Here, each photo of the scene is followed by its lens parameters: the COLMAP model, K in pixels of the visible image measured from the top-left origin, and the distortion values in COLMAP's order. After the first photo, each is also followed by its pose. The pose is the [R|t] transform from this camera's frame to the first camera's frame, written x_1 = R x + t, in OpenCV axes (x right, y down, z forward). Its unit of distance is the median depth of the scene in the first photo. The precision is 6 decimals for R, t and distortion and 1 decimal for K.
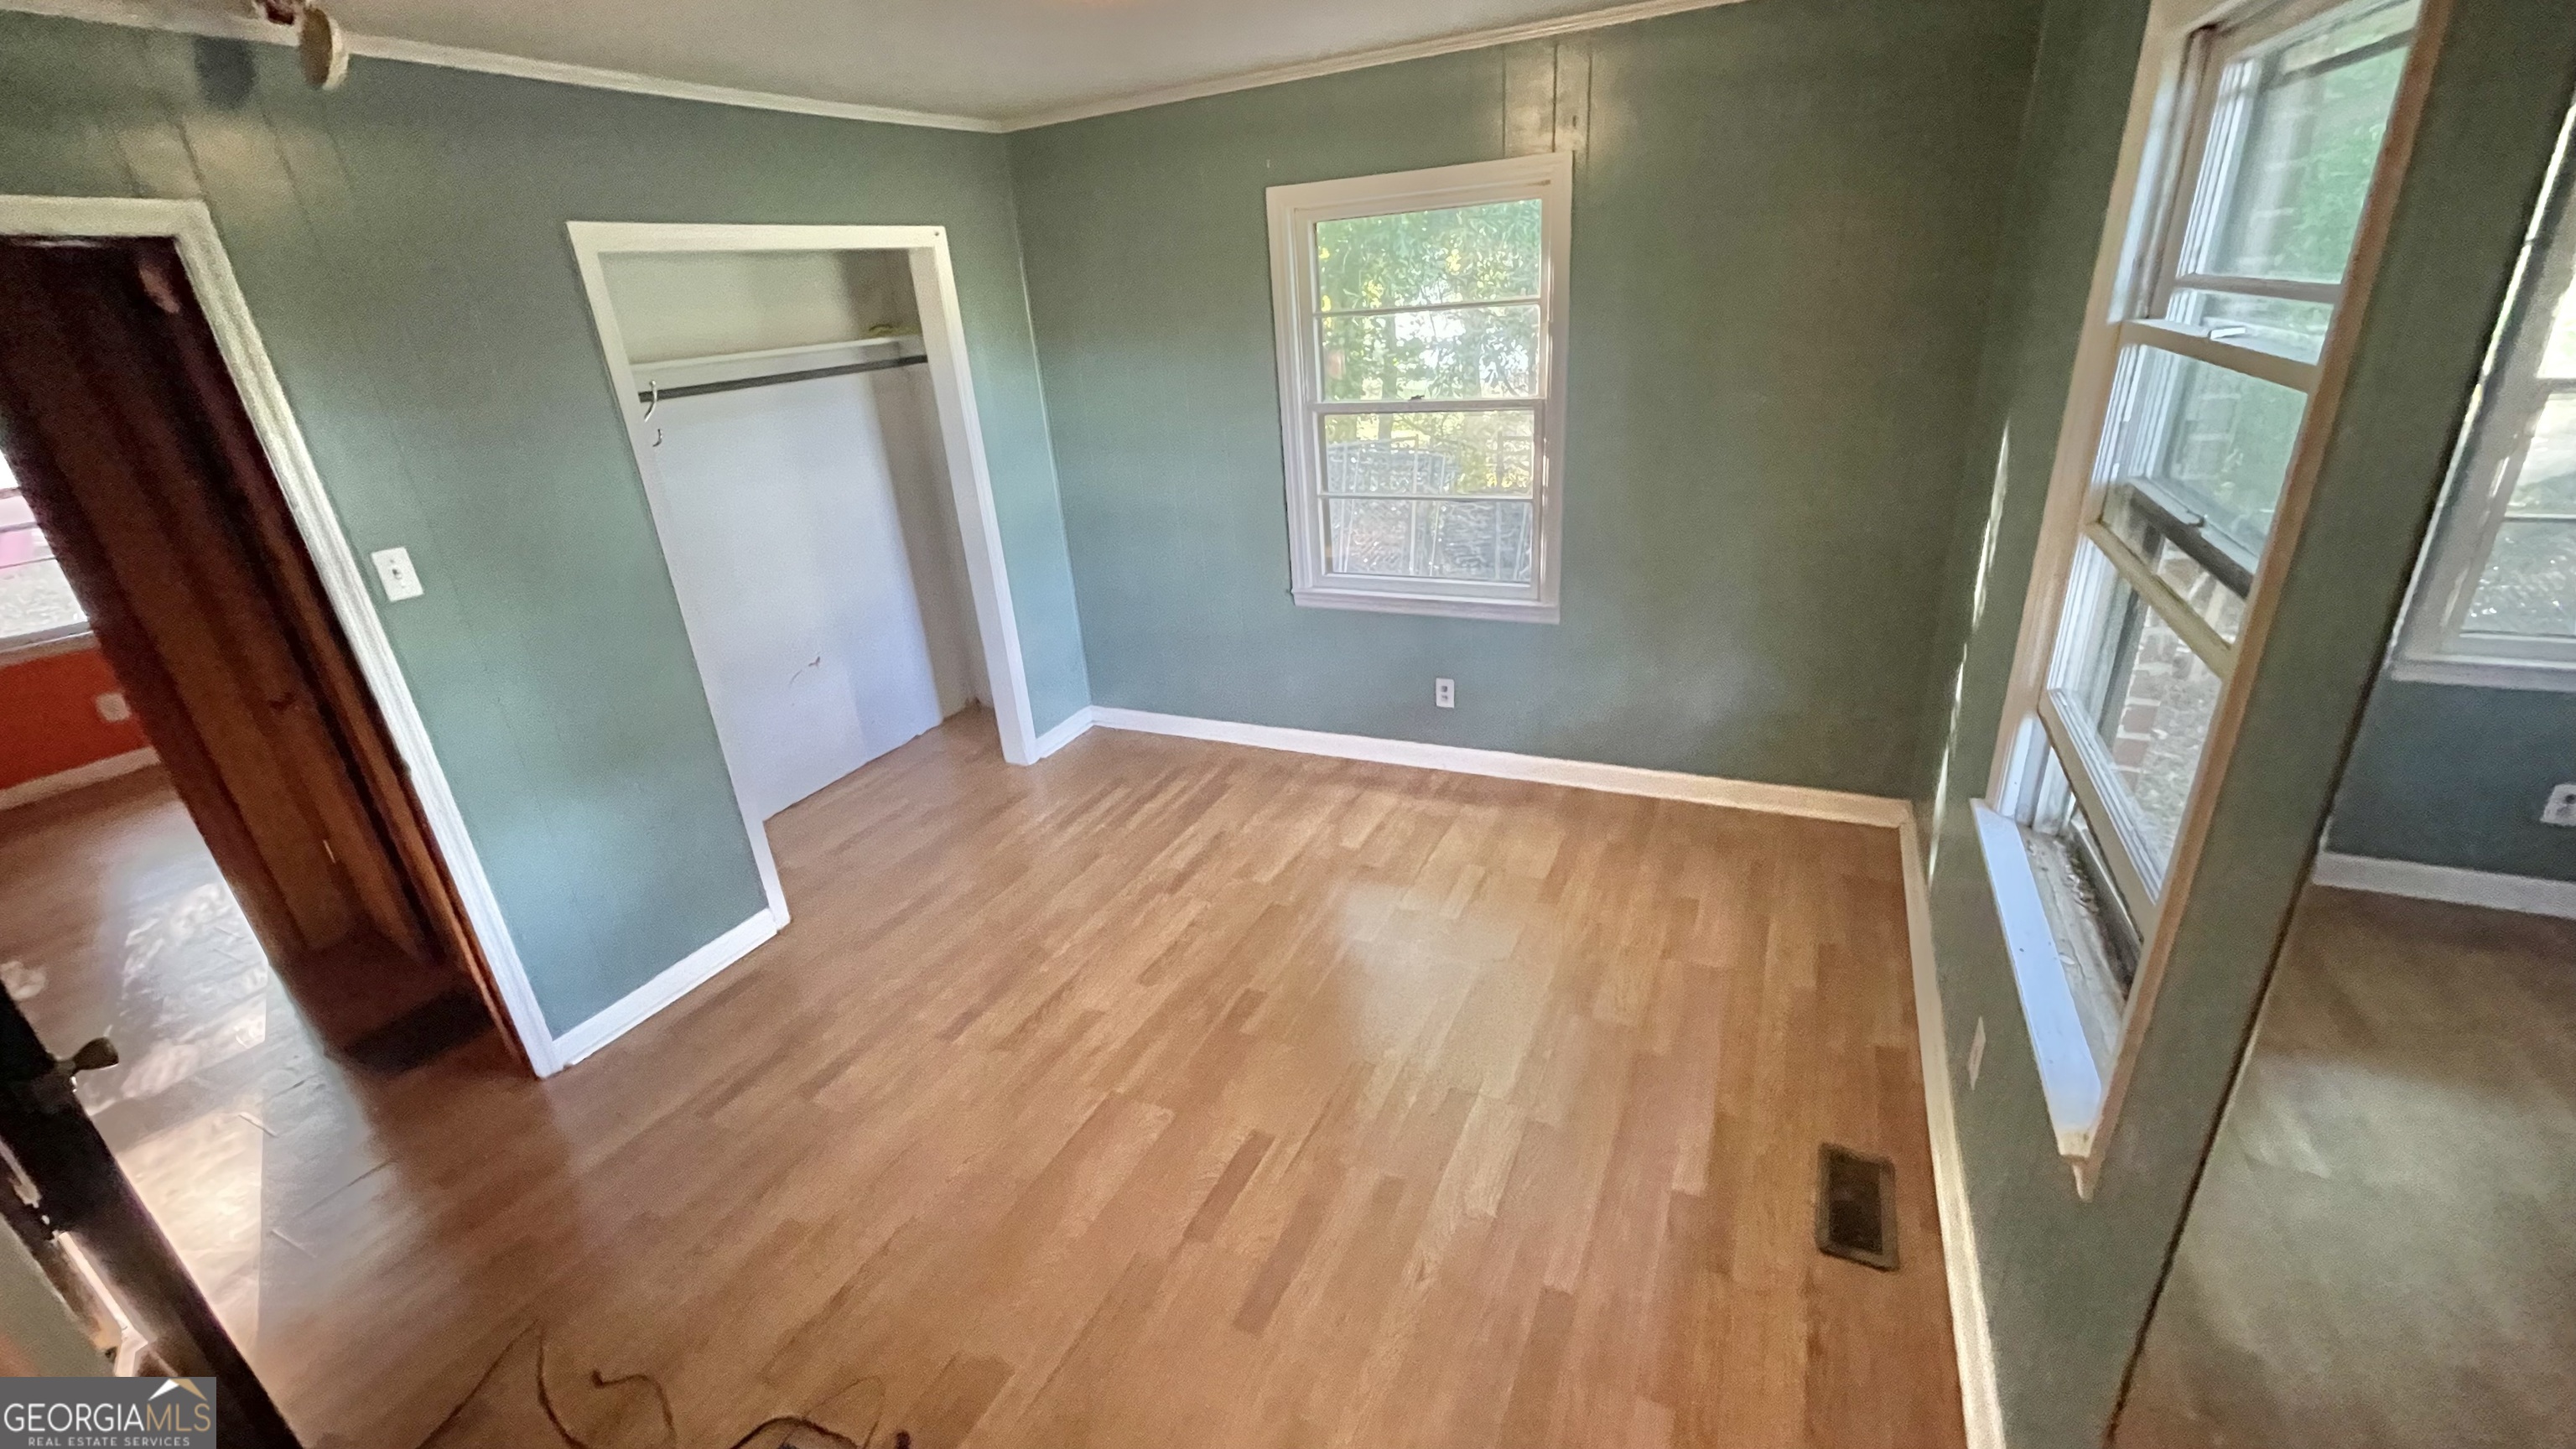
lens RADIAL K [[1038.2, 0, 1288.7], [0, 1038.2, 700.1], [0, 0, 1]] dist [-0.002160, 0.000531]
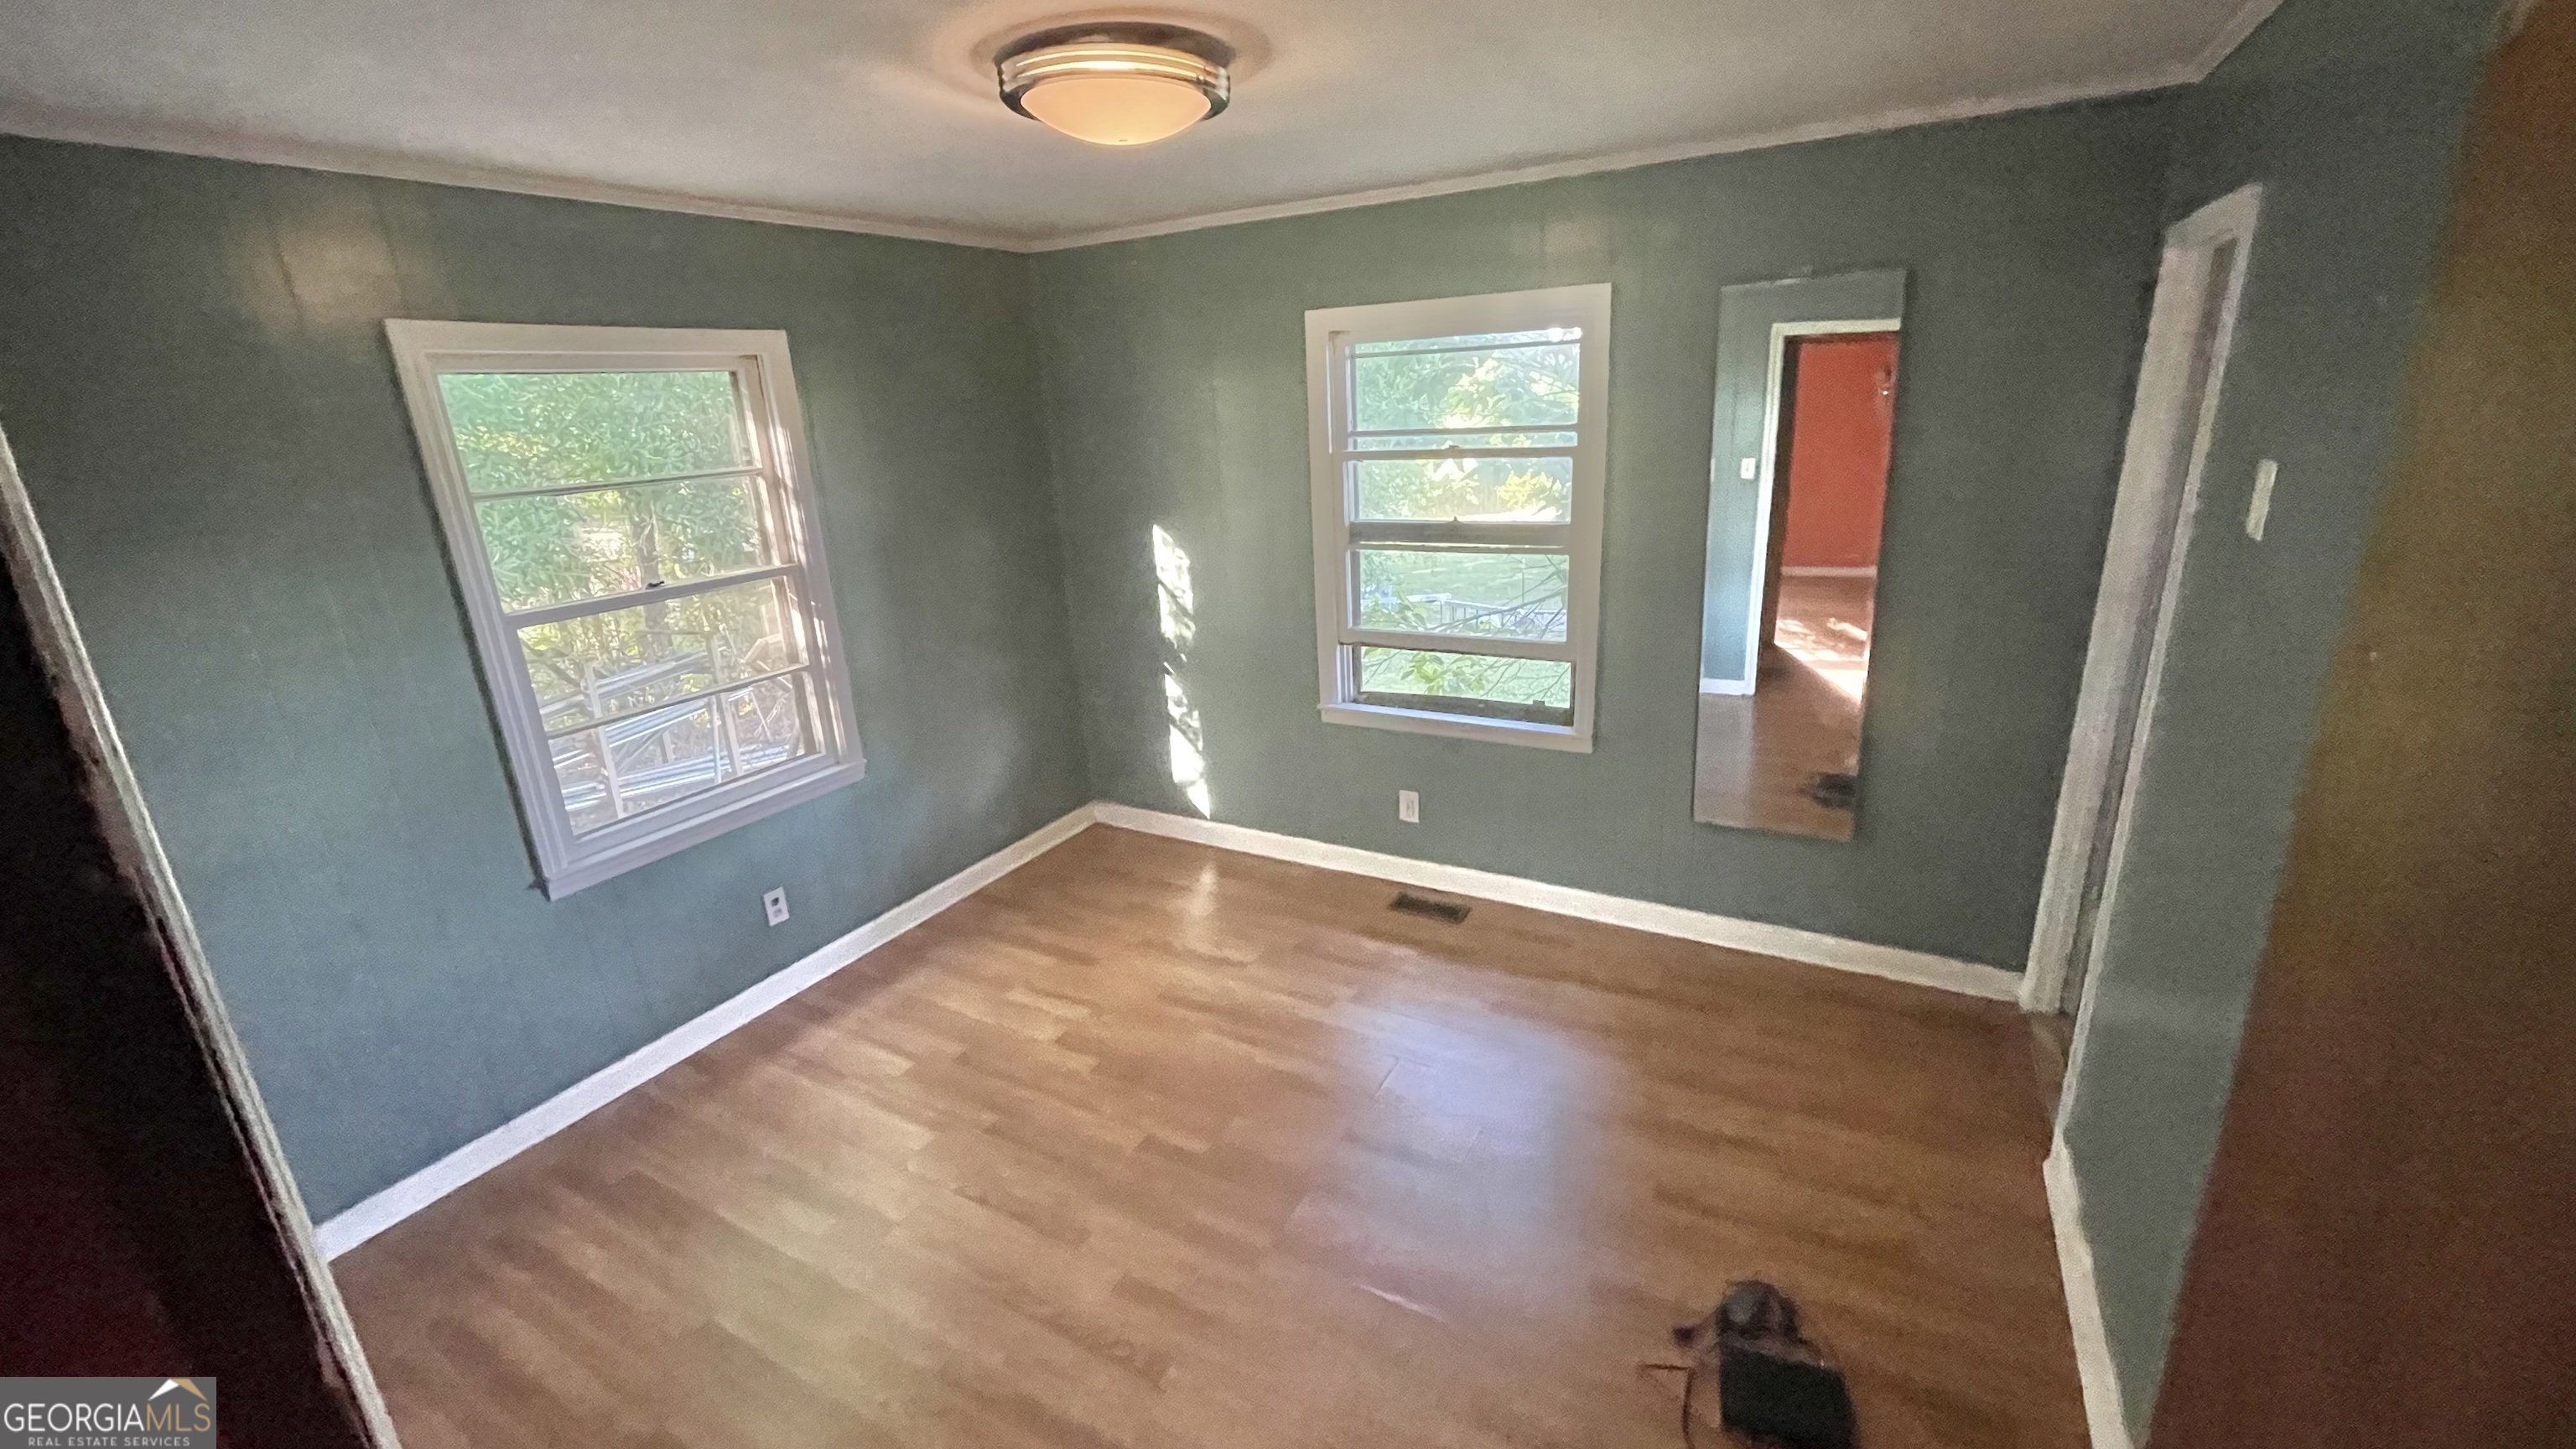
lens RADIAL K [[1038.2, 0, 1288.2], [0, 1038.2, 733.5], [0, 0, 1]] dist [-0.002160, 0.000531]
pose [[0.072789, -0.239623, 0.968134, -0.658272], [0.419104, 0.888192, 0.188326, -0.126964], [-0.905016, 0.392041, 0.165078, 0.468068]]
